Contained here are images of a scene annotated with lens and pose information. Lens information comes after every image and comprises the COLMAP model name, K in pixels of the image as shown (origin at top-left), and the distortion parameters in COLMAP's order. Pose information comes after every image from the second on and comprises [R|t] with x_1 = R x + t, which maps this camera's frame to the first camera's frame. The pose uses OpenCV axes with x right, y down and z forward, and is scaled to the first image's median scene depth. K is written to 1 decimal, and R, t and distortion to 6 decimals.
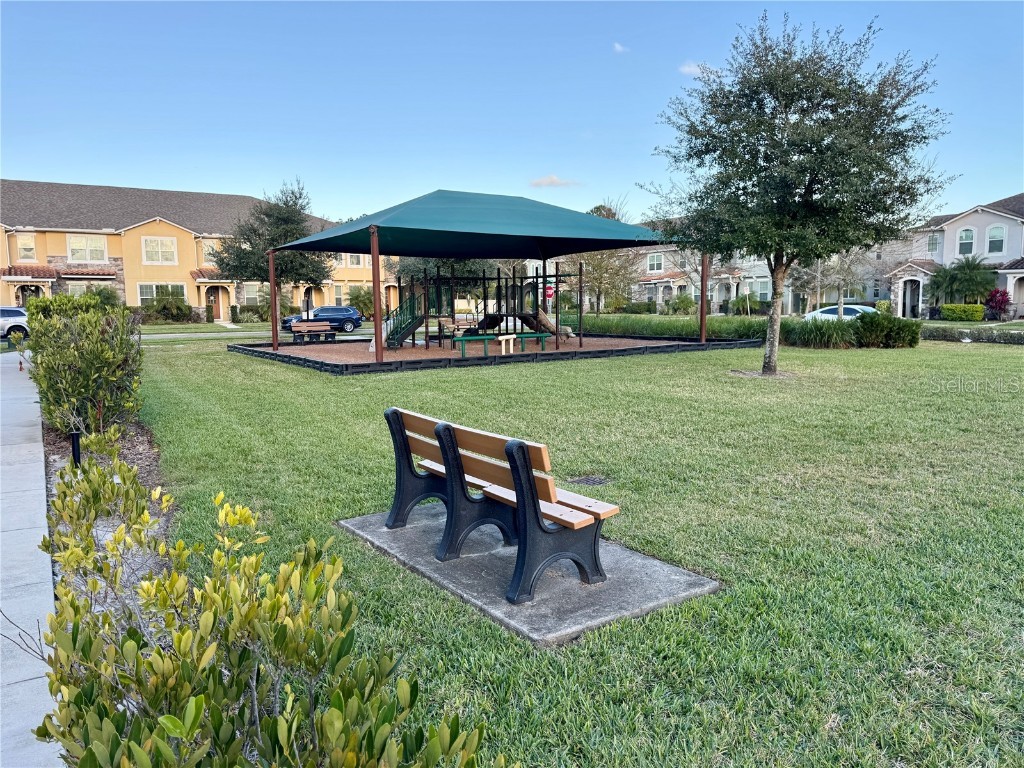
lens RADIAL K [[734.8, 0, 514.7], [0, 734.8, 396.7], [0, 0, 1]] dist [0.161343, -0.245090]
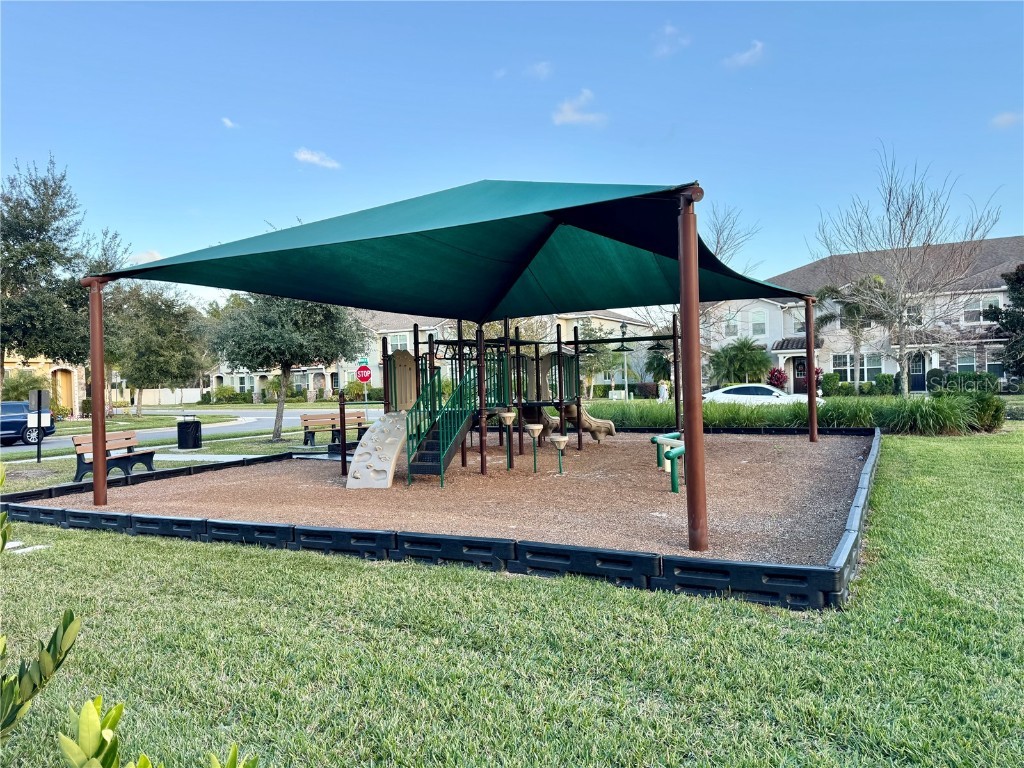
lens RADIAL K [[734.8, 0, 514.7], [0, 734.8, 396.7], [0, 0, 1]] dist [0.161343, -0.245090]
pose [[0.859434, -0.025095, 0.510631, -0.200500], [0.084955, 0.991918, -0.094238, -0.037915], [-0.504139, 0.124372, 0.854620, 0.301847]]
